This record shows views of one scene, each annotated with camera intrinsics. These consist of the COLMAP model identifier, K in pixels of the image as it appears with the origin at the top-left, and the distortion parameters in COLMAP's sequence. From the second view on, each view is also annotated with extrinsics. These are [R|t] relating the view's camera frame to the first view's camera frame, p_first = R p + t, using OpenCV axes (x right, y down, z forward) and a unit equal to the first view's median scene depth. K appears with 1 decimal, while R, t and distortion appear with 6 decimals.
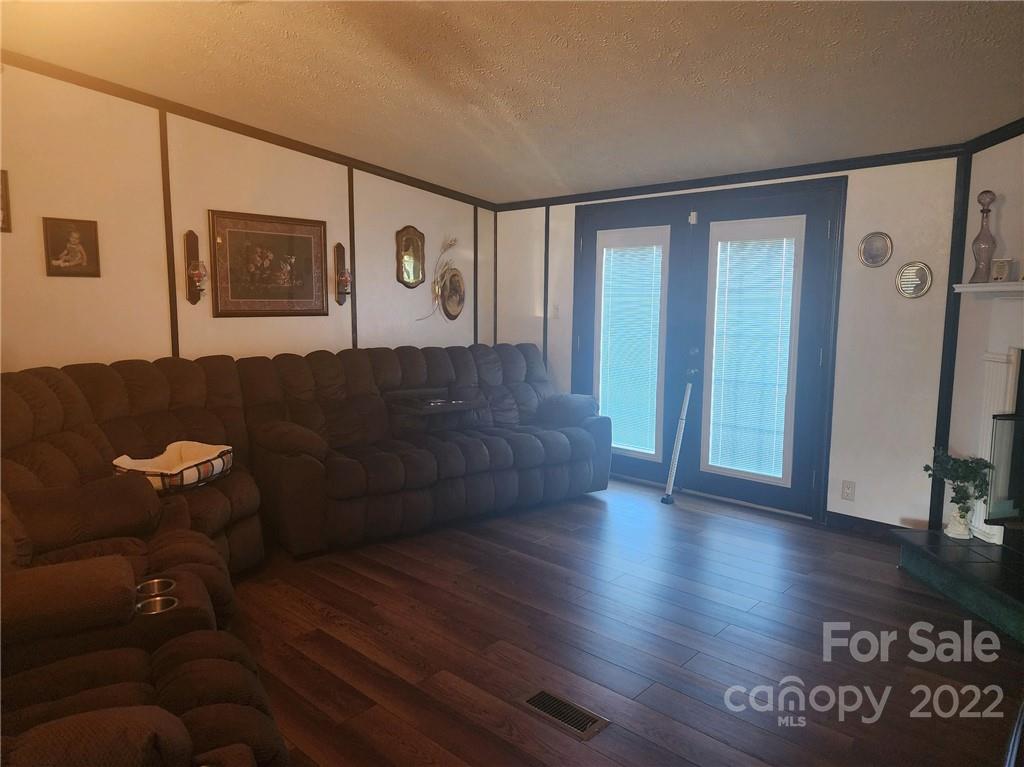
lens RADIAL K [[687.7, 0, 507.4], [0, 687.7, 382.1], [0, 0, 1]] dist [0.061482, -0.036921]
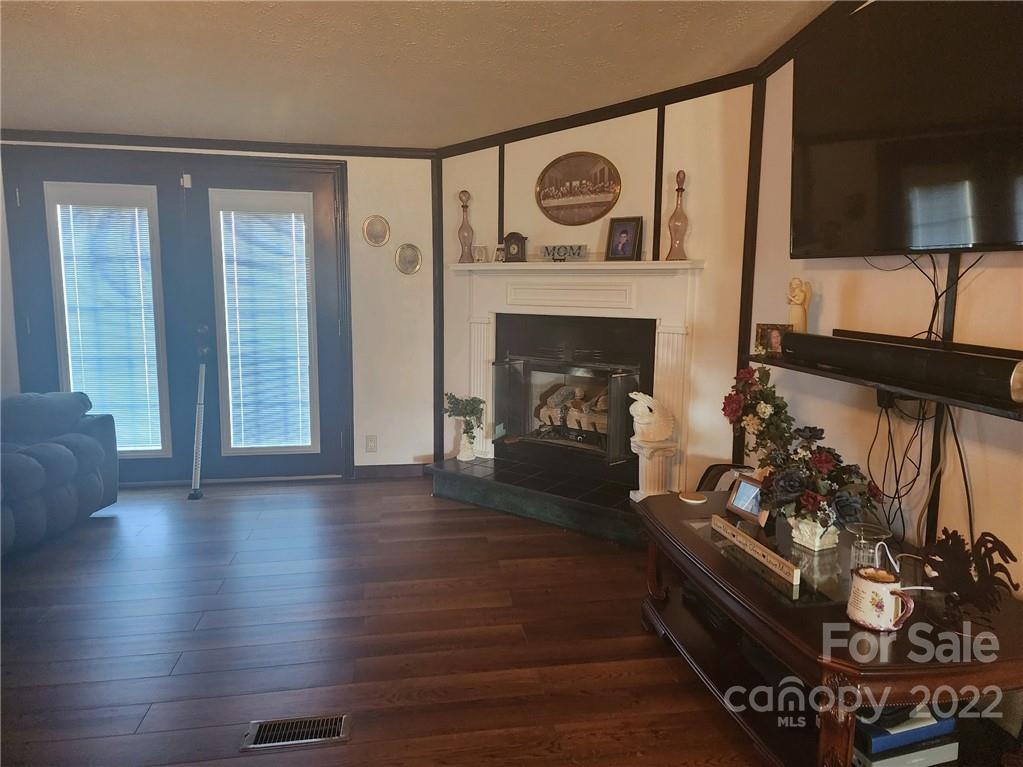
lens RADIAL K [[687.0, 0, 506.1], [0, 687.0, 381.6], [0, 0, 1]] dist [0.061482, -0.036921]
pose [[0.607267, -0.120105, 0.785367, -0.230329], [0.089430, 0.992559, 0.082641, -0.016627], [-0.789448, 0.020051, 0.613489, 0.125855]]
